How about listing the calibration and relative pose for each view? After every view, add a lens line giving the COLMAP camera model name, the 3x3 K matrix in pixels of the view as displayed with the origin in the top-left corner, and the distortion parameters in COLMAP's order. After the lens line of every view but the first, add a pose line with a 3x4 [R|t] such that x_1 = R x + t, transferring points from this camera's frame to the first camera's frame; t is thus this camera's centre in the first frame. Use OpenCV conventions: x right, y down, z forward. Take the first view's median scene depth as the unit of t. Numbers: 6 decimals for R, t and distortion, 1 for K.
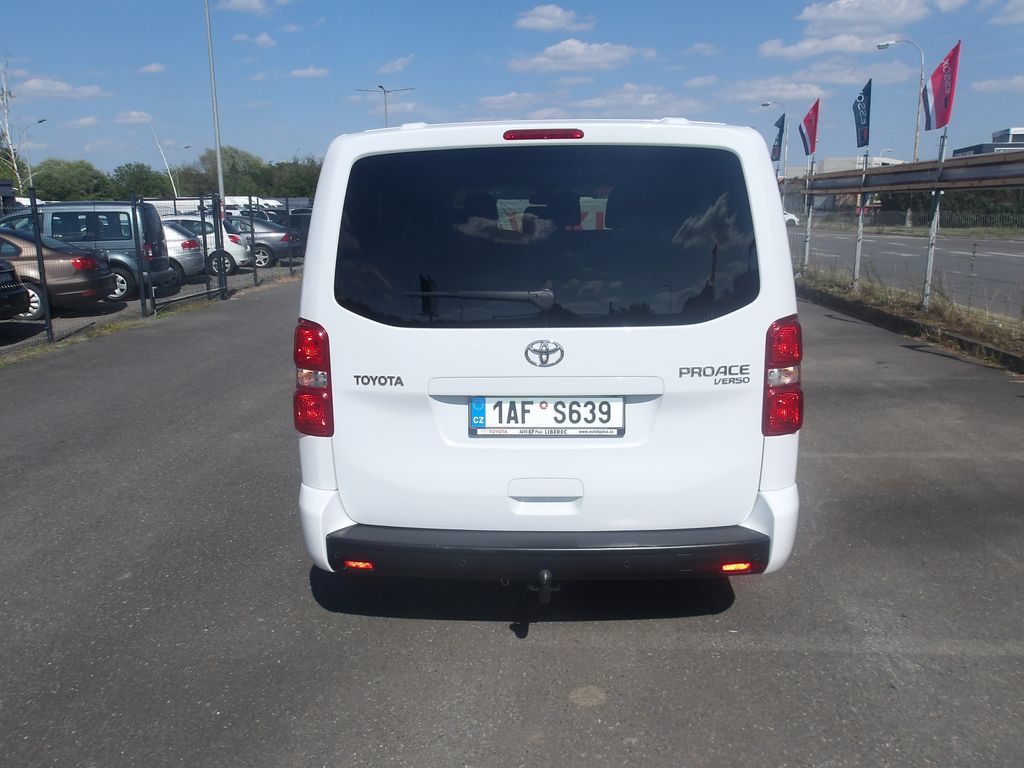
lens RADIAL K [[884.4, 0, 506.8], [0, 884.4, 382.4], [0, 0, 1]] dist [-0.020532, 0.004476]
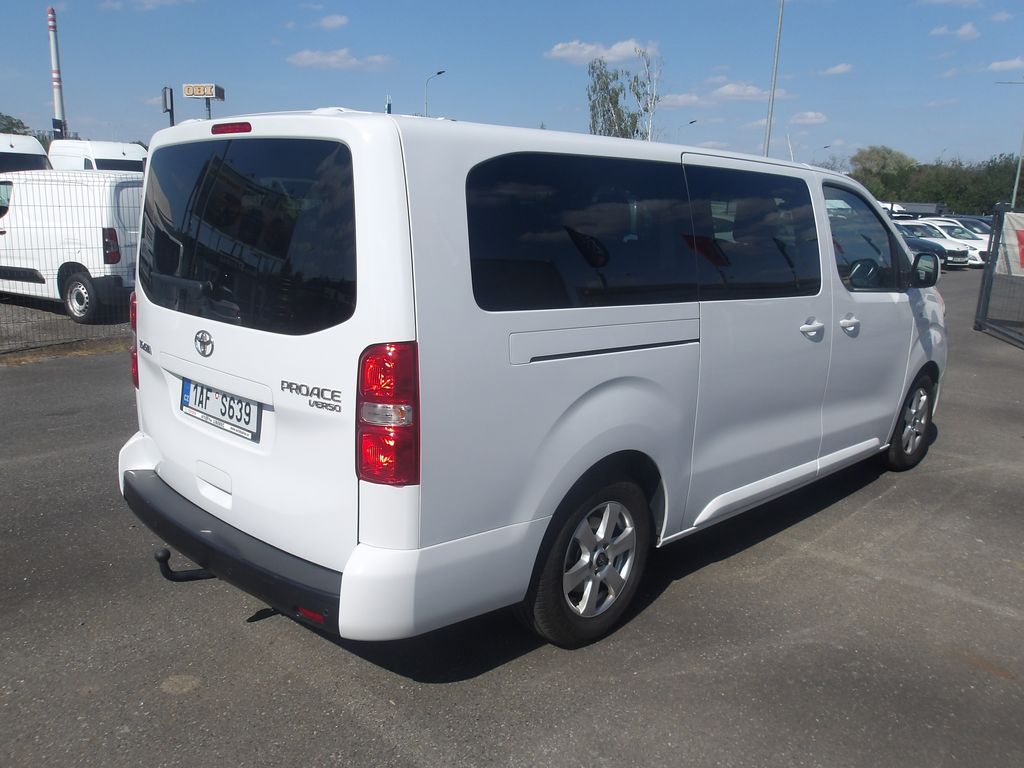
lens RADIAL K [[884.4, 0, 505.2], [0, 884.4, 384.6], [0, 0, 1]] dist [-0.020532, 0.004476]
pose [[0.733401, 0.173566, -0.657265, 0.951274], [-0.172520, 0.982724, 0.067007, -0.111461], [0.657541, 0.064248, 0.750675, 0.455418]]
